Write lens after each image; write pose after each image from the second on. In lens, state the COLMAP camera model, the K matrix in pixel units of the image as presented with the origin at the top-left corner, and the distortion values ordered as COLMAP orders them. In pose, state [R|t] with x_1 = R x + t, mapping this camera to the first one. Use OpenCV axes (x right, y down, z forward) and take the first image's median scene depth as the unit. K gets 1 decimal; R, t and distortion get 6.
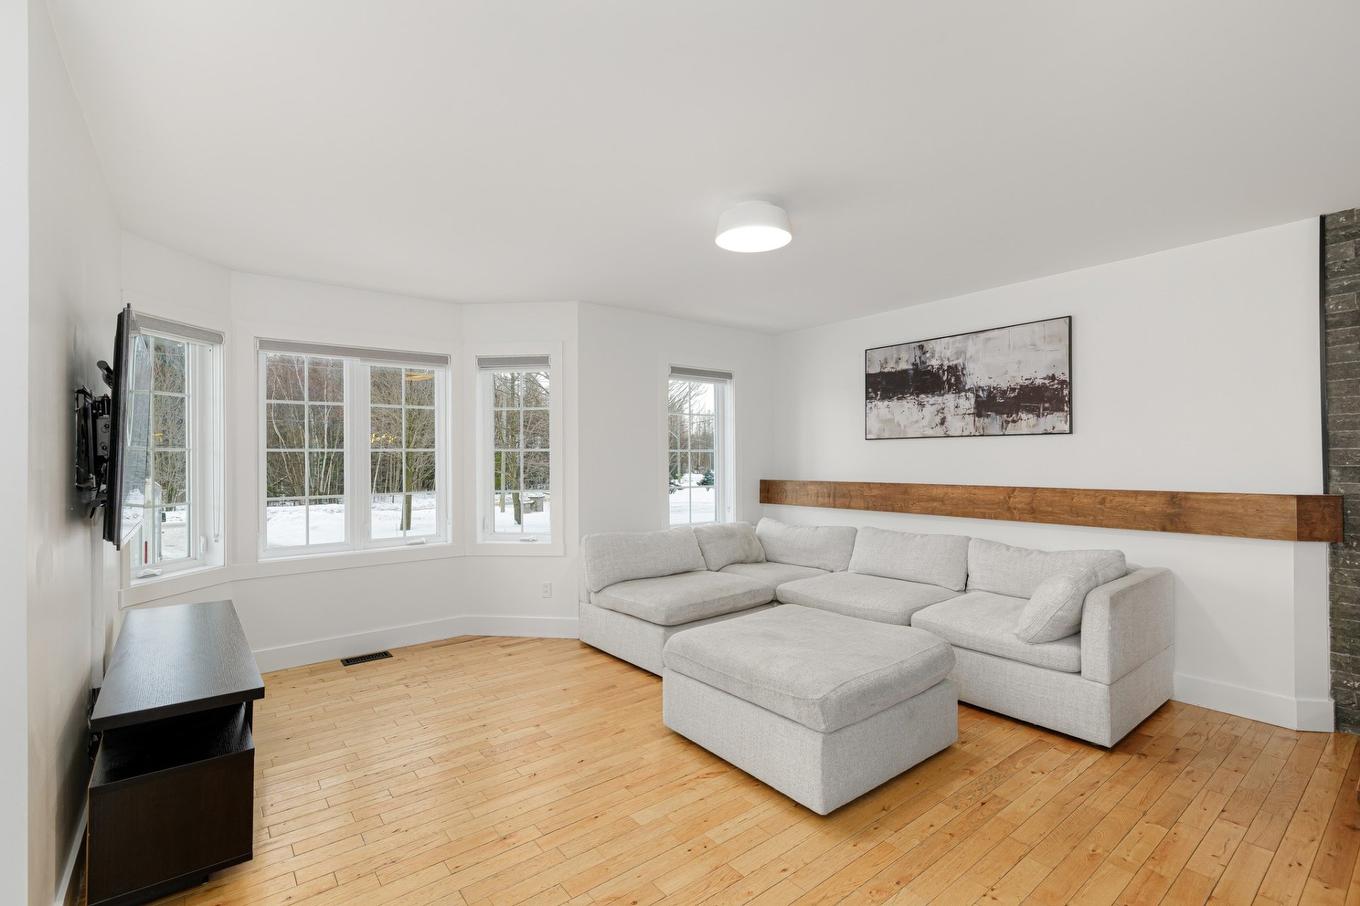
lens RADIAL K [[624.9, 0, 672.3], [0, 624.9, 454.9], [0, 0, 1]] dist [0.000022, 0.000040]
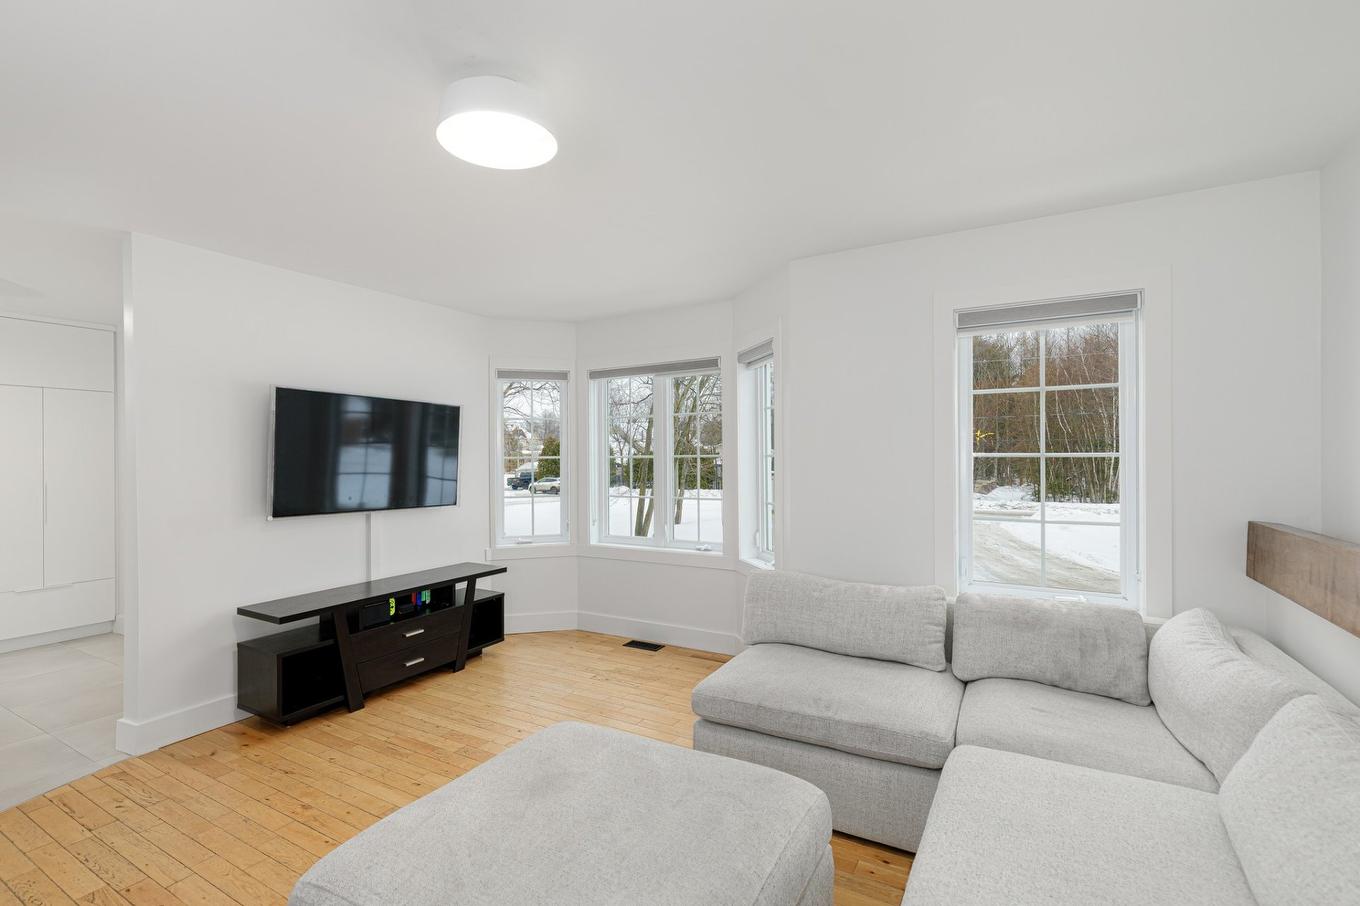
lens RADIAL K [[619.4, 0, 673.4], [0, 619.4, 458.1], [0, 0, 1]] dist [0.001143, 0.000108]
pose [[0.369229, 0.006199, -0.929318, 0.553989], [0.006573, 0.999935, 0.009282, -0.015365], [0.929315, -0.009535, 0.369164, 0.660129]]
